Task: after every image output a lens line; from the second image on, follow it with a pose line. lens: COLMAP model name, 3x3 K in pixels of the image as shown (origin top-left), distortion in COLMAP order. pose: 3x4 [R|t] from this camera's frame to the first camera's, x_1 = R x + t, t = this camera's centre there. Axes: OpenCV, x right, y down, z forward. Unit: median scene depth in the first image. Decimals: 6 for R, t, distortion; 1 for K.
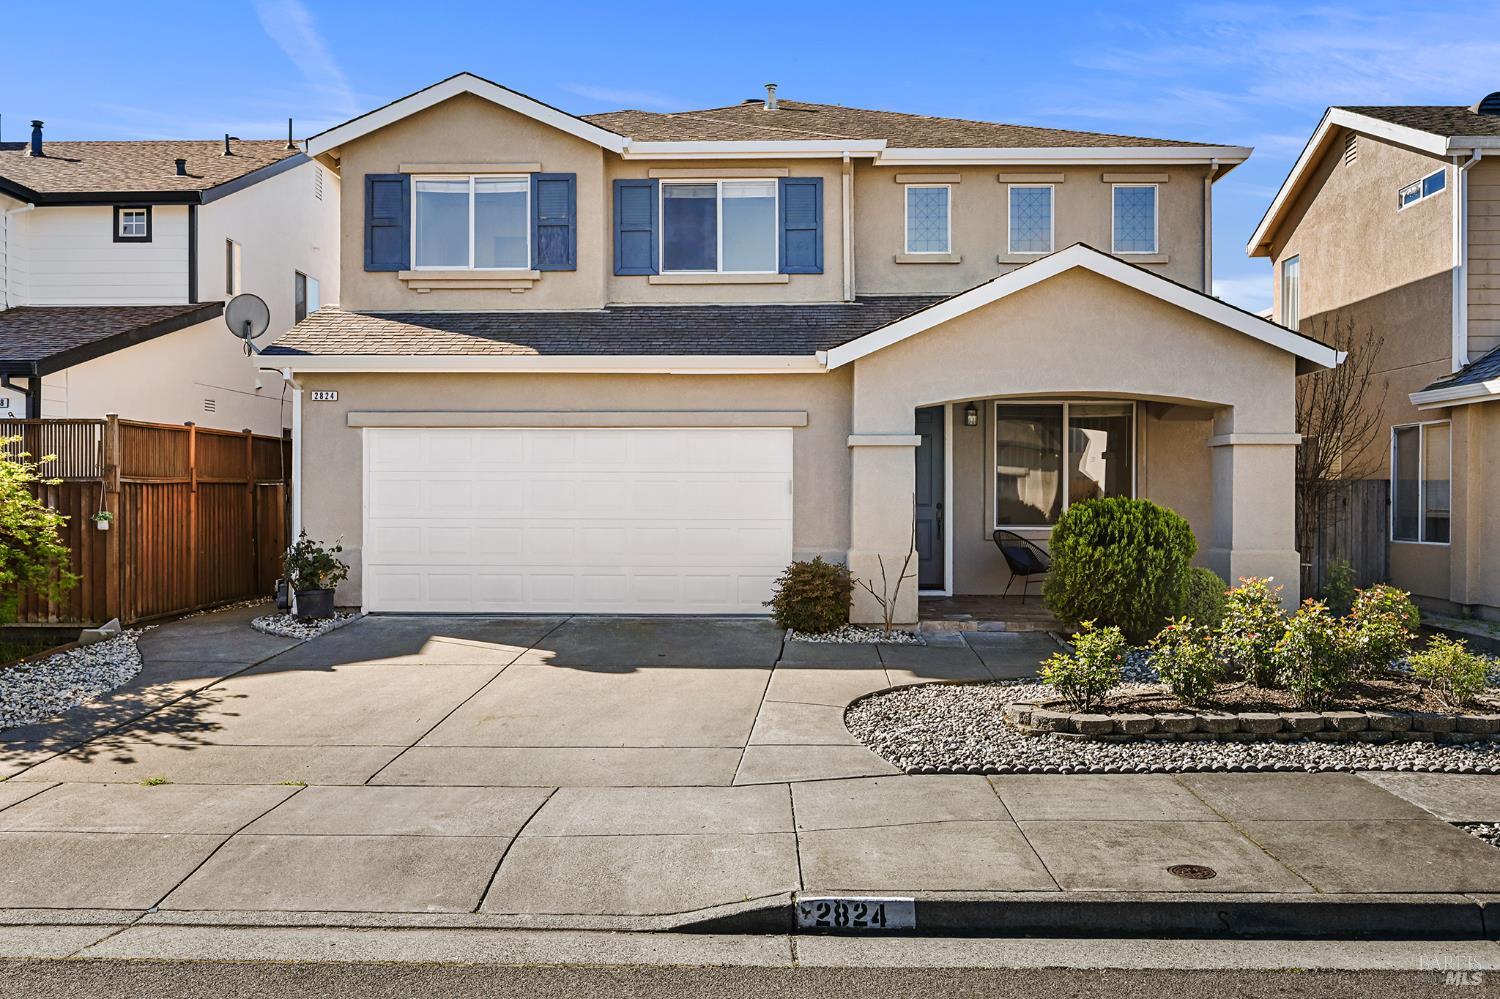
lens RADIAL K [[1258.9, 0, 750.0], [0, 1258.9, 499.5], [0, 0, 1]] dist [0.000487, 0.000390]
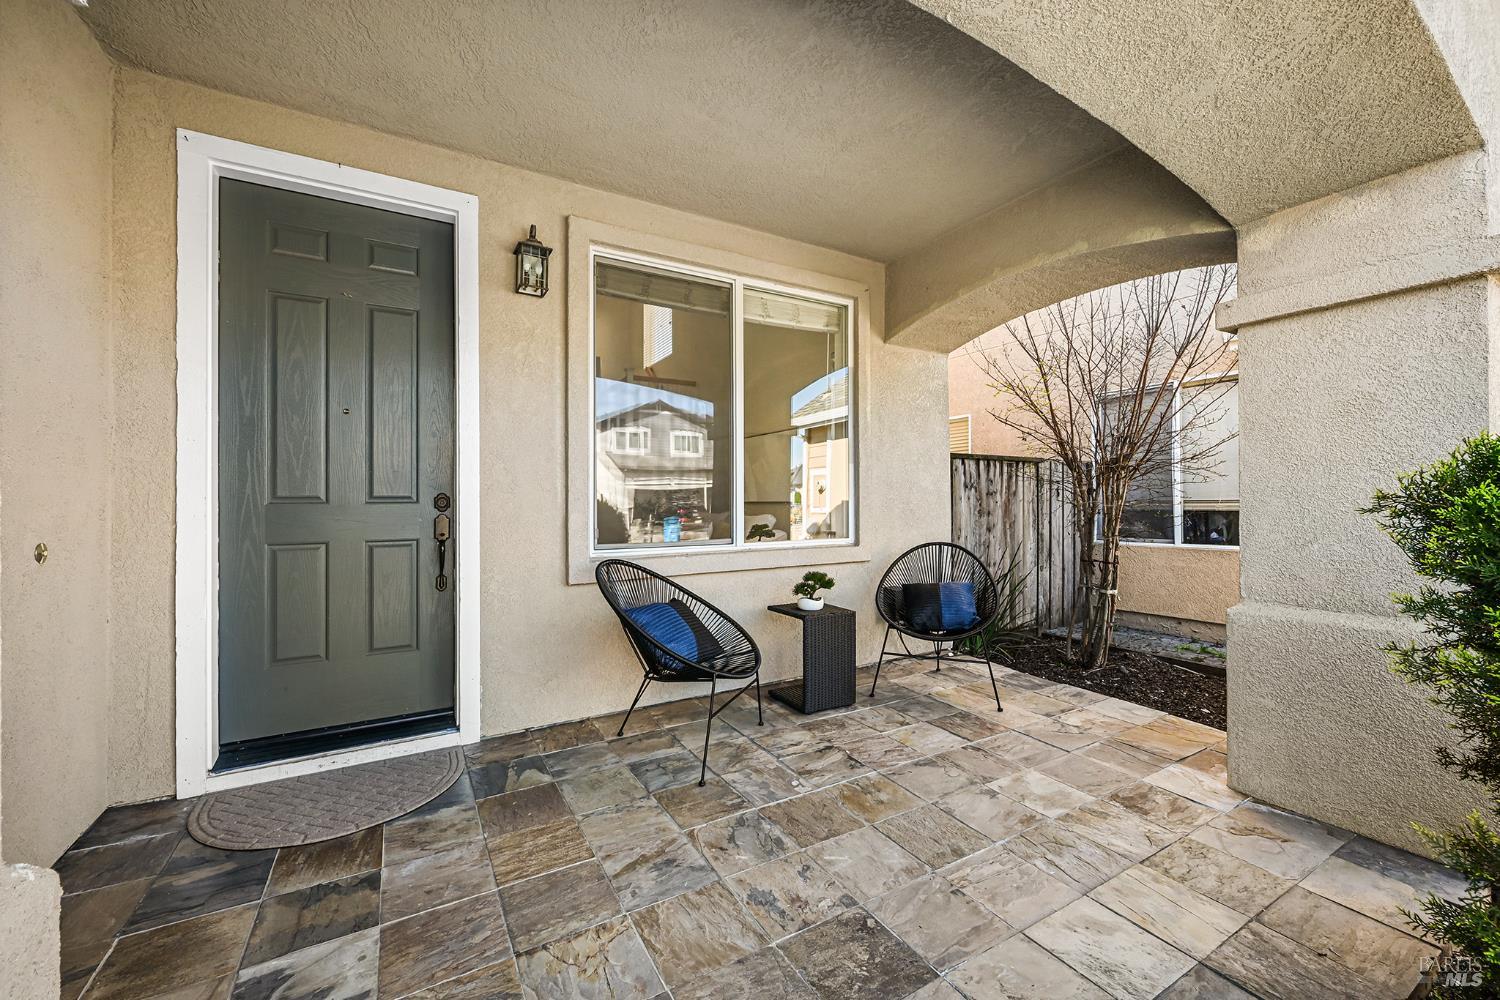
lens RADIAL K [[599.9, 0, 750.0], [0, 599.9, 500.0], [0, 0, 1]] dist [-0.001608, -0.000214]
pose [[0.852801, -0.004728, 0.522214, 0.140519], [0.008128, 0.999958, -0.004221, 0.007116], [-0.522172, 0.007845, 0.852804, 0.830077]]
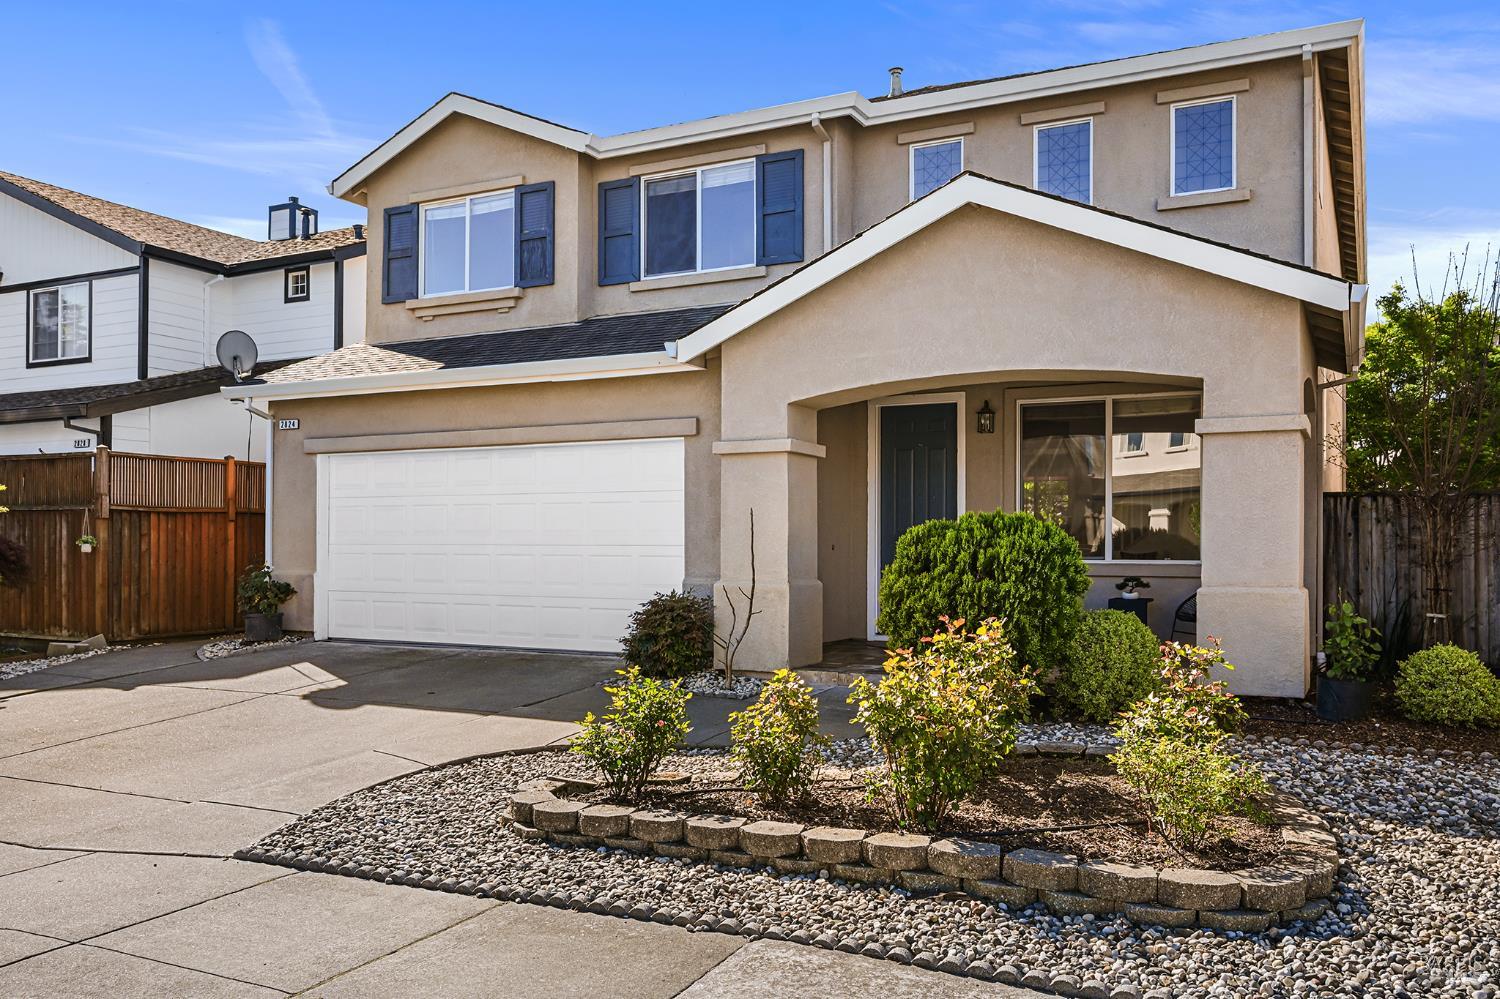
lens RADIAL K [[1192.2, 0, 751.2], [0, 1192.2, 536.2], [0, 0, 1]] dist [0.000635, -0.001728]
pose [[0.904824, -0.003165, -0.425775, 0.374371], [-0.003142, 0.999896, -0.014111, 0.019048], [0.425775, 0.014105, 0.904719, 0.258713]]
